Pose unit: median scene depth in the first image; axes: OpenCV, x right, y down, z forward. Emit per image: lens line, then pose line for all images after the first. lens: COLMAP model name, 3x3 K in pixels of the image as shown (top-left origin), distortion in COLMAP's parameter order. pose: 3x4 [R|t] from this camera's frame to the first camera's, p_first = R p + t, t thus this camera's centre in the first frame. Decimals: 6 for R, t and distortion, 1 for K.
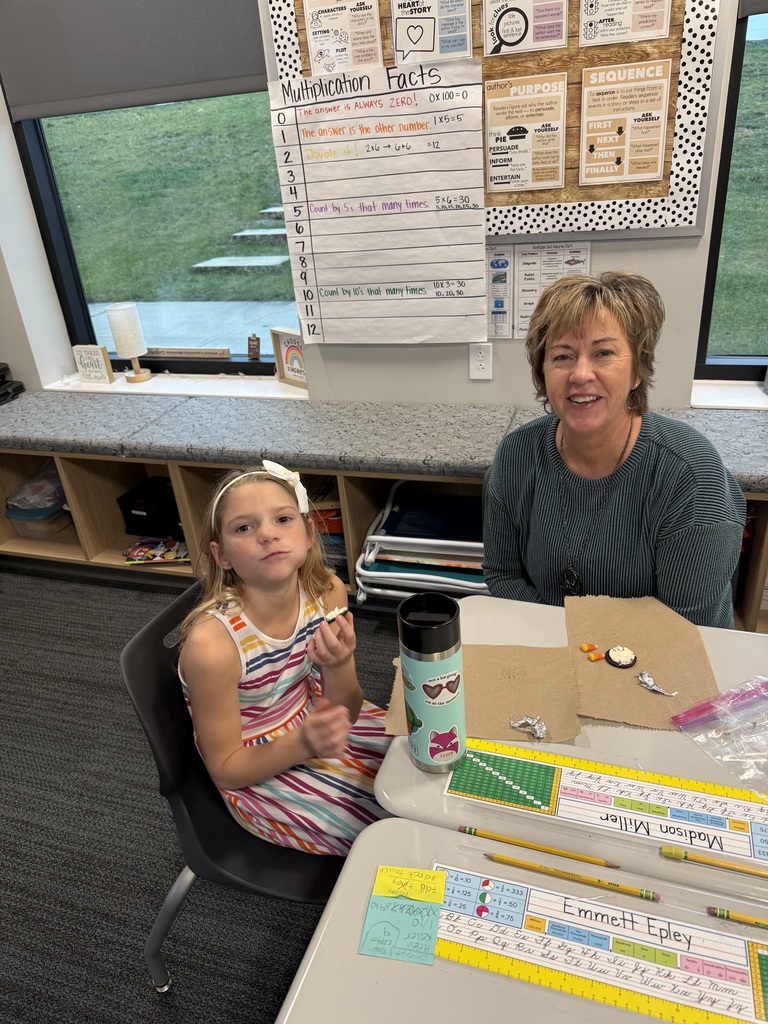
lens RADIAL K [[726.2, 0, 383.5], [0, 726.2, 504.0], [0, 0, 1]] dist [-0.001953, -0.002147]
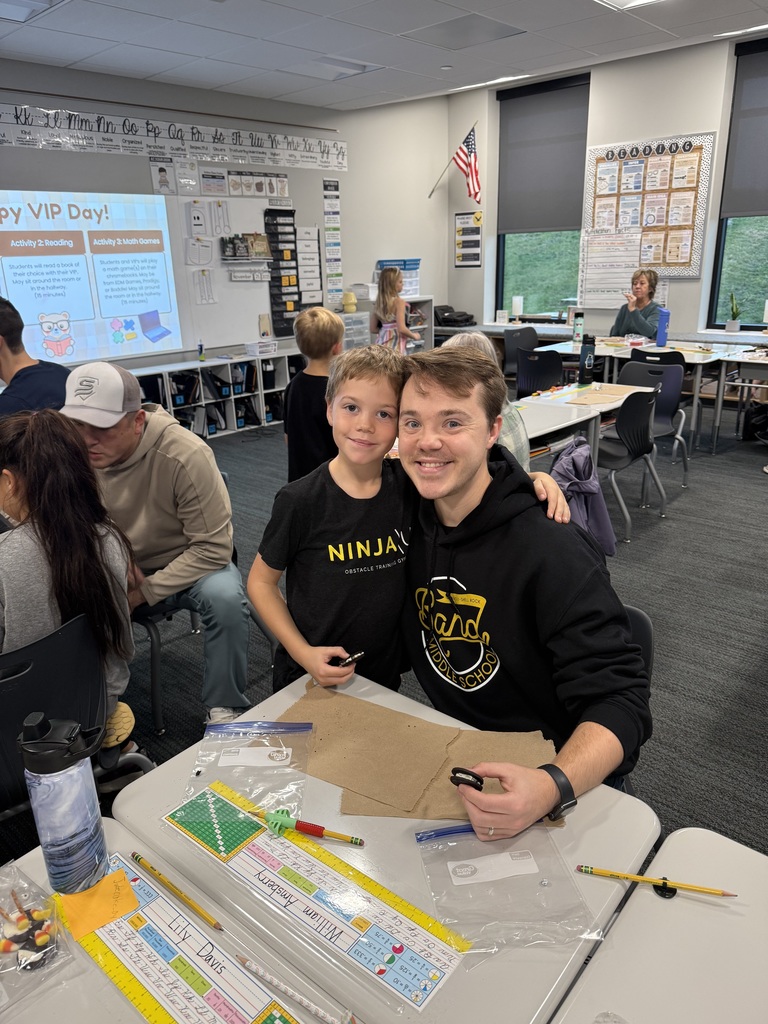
lens RADIAL K [[756.9, 0, 384.0], [0, 756.9, 512.0], [0, 0, 1]] dist [0.006264, -0.002690]
pose [[0.910968, 0.183527, -0.369398, 0.579767], [-0.225245, 0.971581, -0.072767, 1.236549], [0.345545, 0.149493, 0.926418, -2.538247]]
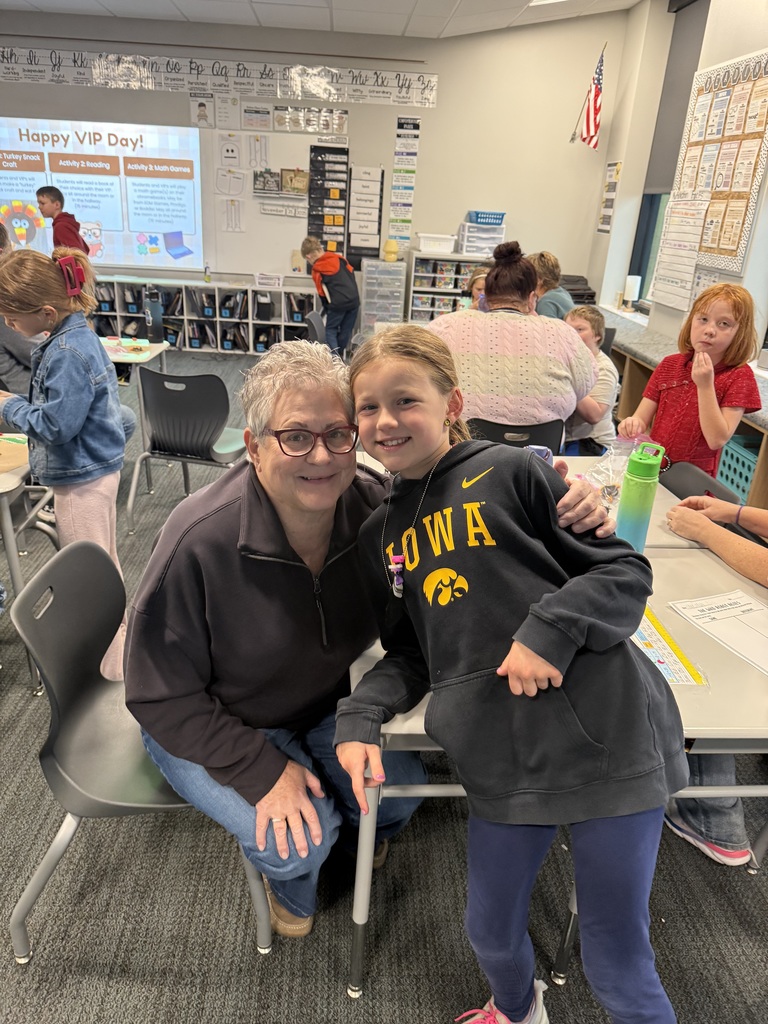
lens RADIAL K [[726.2, 0, 383.5], [0, 726.2, 504.0], [0, 0, 1]] dist [-0.001953, -0.002147]
pose [[0.345114, 0.458403, -0.819001, 2.100841], [-0.495718, 0.829998, 0.255671, 0.170222], [0.796969, 0.317758, 0.513683, -0.749948]]
